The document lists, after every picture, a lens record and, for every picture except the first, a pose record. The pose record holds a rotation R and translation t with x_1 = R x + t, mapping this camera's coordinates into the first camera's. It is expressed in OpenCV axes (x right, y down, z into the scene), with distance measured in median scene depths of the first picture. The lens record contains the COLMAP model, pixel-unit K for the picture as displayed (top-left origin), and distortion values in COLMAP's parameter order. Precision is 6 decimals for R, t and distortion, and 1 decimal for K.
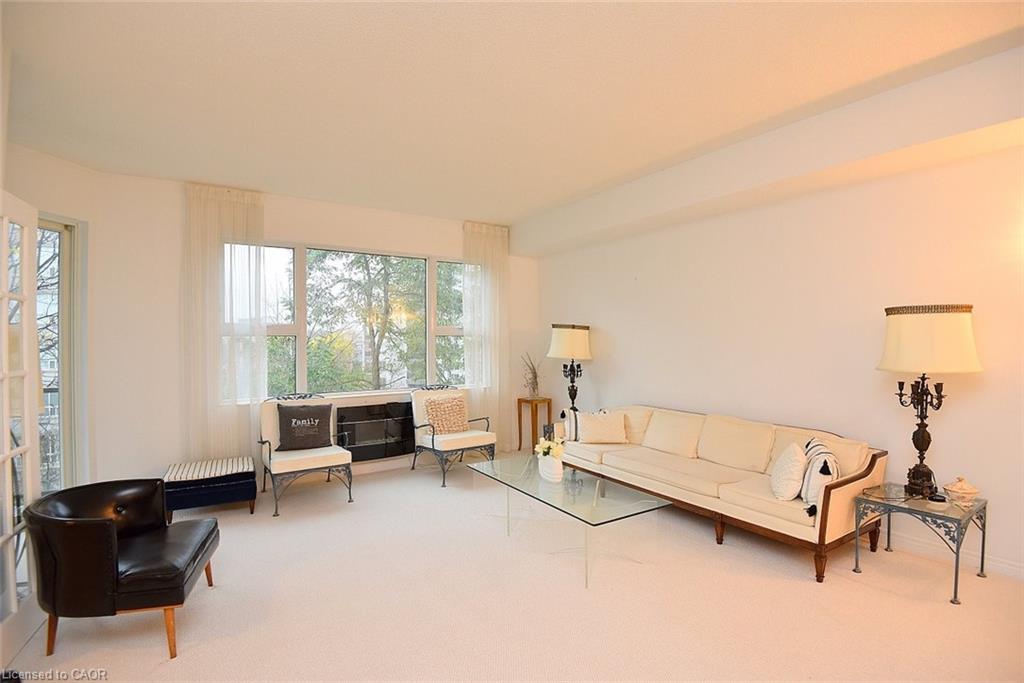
lens RADIAL K [[482.5, 0, 494.1], [0, 482.5, 342.8], [0, 0, 1]] dist [-0.018985, -0.014007]
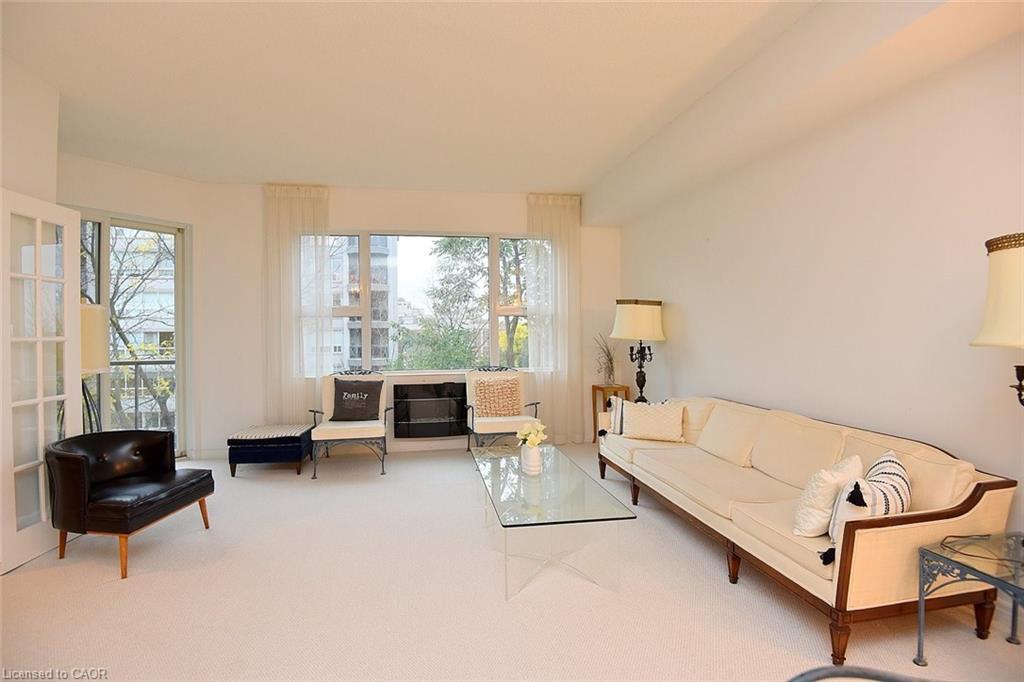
lens RADIAL K [[482.5, 0, 497.4], [0, 482.5, 334.4], [0, 0, 1]] dist [-0.018985, -0.014007]
pose [[0.921141, -0.000194, -0.389228, 0.311818], [0.000579, 0.999999, 0.000872, 0.026905], [0.389228, -0.001029, 0.921141, 0.134131]]
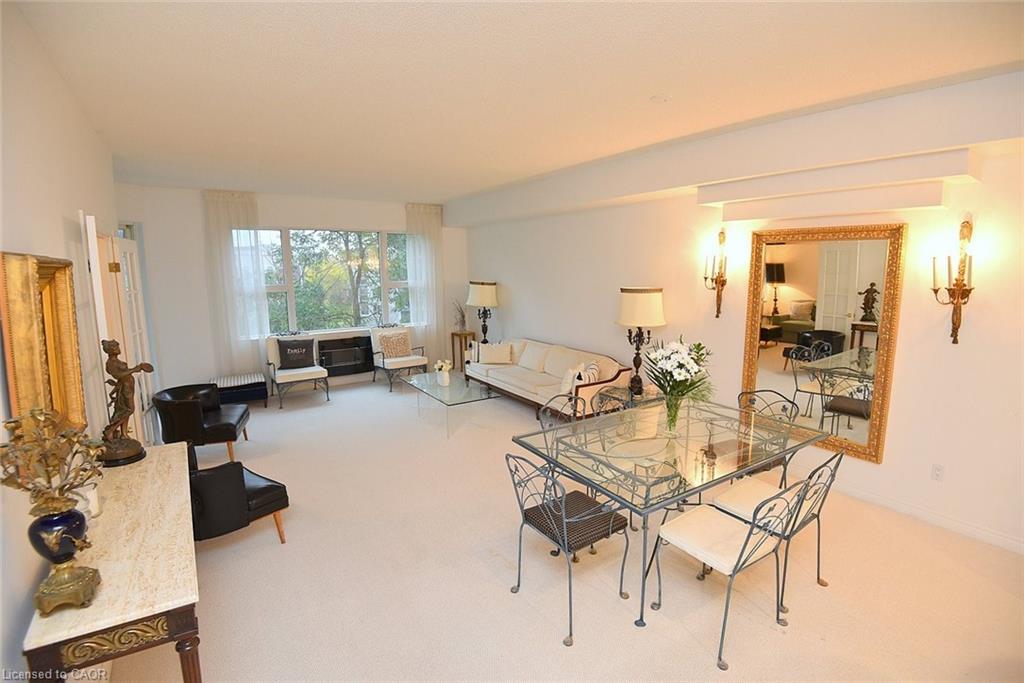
lens RADIAL K [[482.5, 0, 508.3], [0, 482.5, 343.3], [0, 0, 1]] dist [-0.018985, -0.014007]
pose [[0.999697, -0.002957, 0.024440, 0.236883], [-0.000959, 0.987330, 0.158680, -0.098655], [-0.024599, -0.158656, 0.987027, -0.505696]]
